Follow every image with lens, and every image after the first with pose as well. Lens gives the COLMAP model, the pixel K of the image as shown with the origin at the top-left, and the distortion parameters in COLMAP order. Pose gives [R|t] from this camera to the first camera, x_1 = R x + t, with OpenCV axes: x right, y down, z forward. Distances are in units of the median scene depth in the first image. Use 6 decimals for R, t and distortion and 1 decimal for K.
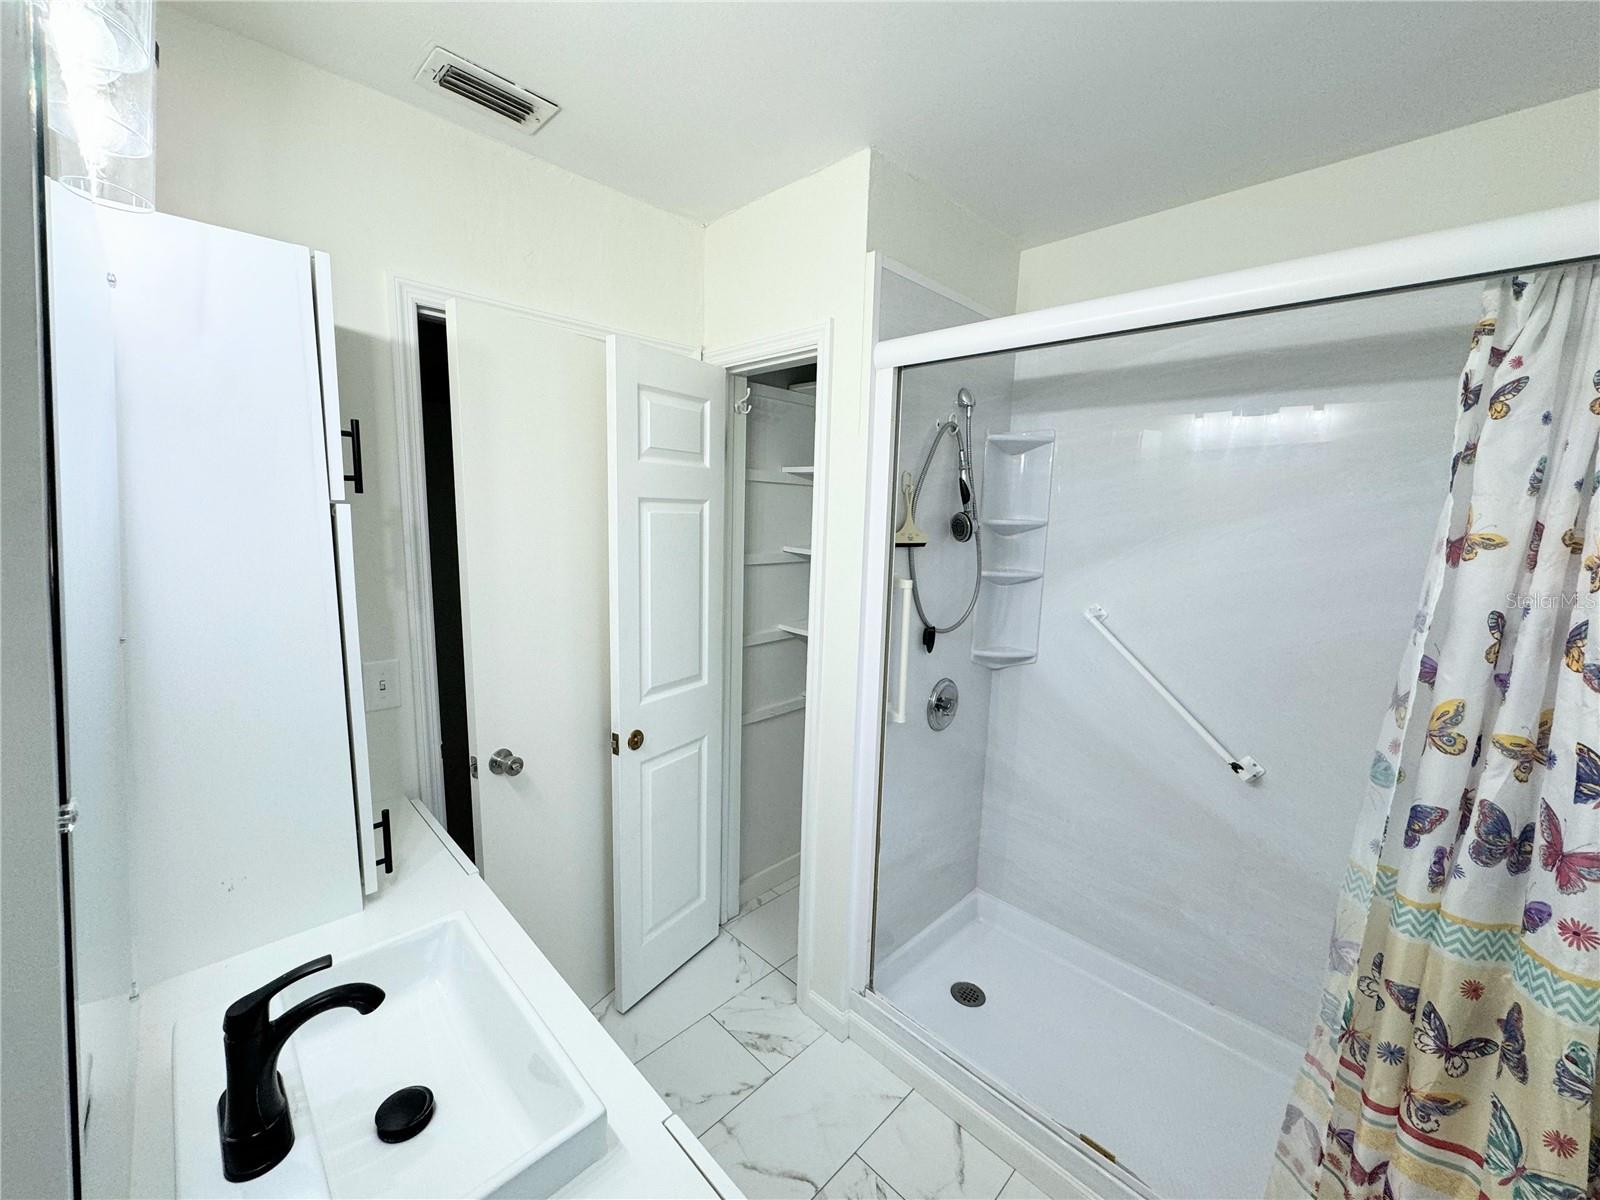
lens RADIAL K [[633.6, 0, 797.4], [0, 633.6, 598.8], [0, 0, 1]] dist [-0.002693, 0.000143]
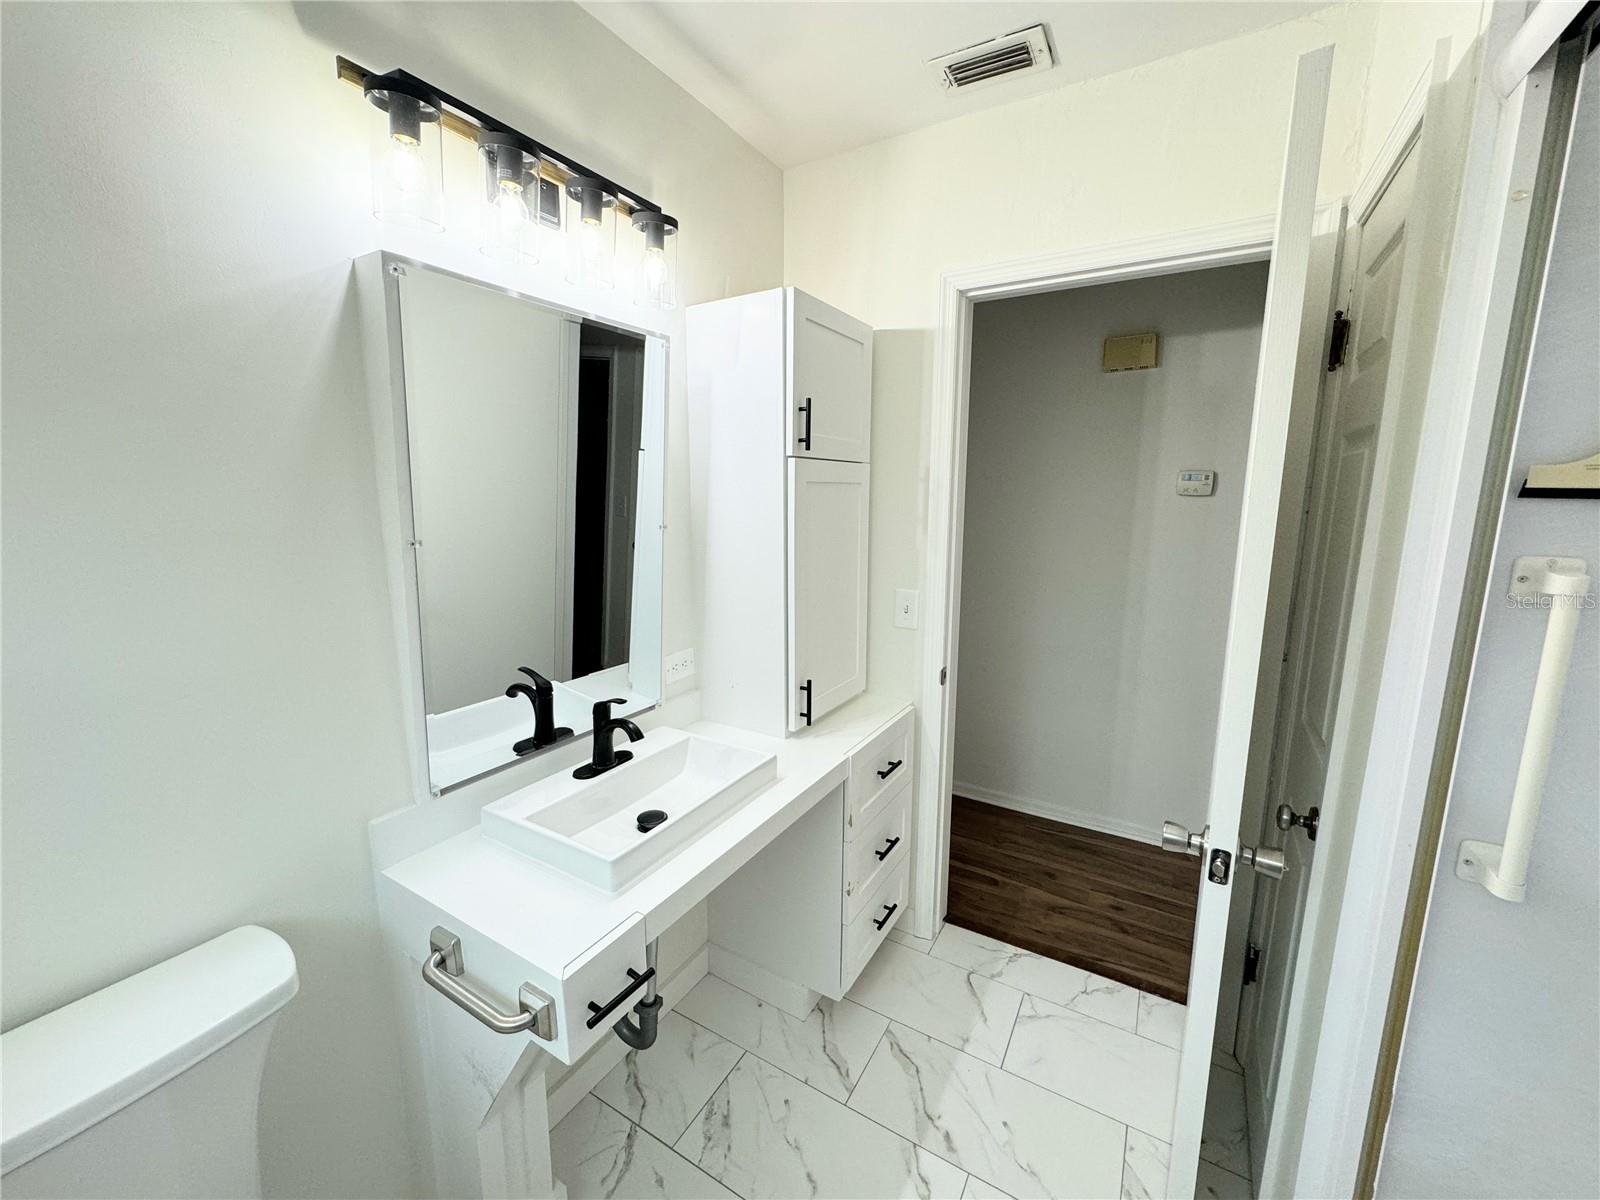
lens RADIAL K [[633.6, 0, 798.0], [0, 633.6, 598.1], [0, 0, 1]] dist [-0.002693, 0.000143]
pose [[0.240946, 0.136764, -0.960854, 0.655736], [-0.134535, 0.985170, 0.106489, 0.010389], [0.961169, 0.103610, 0.255773, 0.596417]]
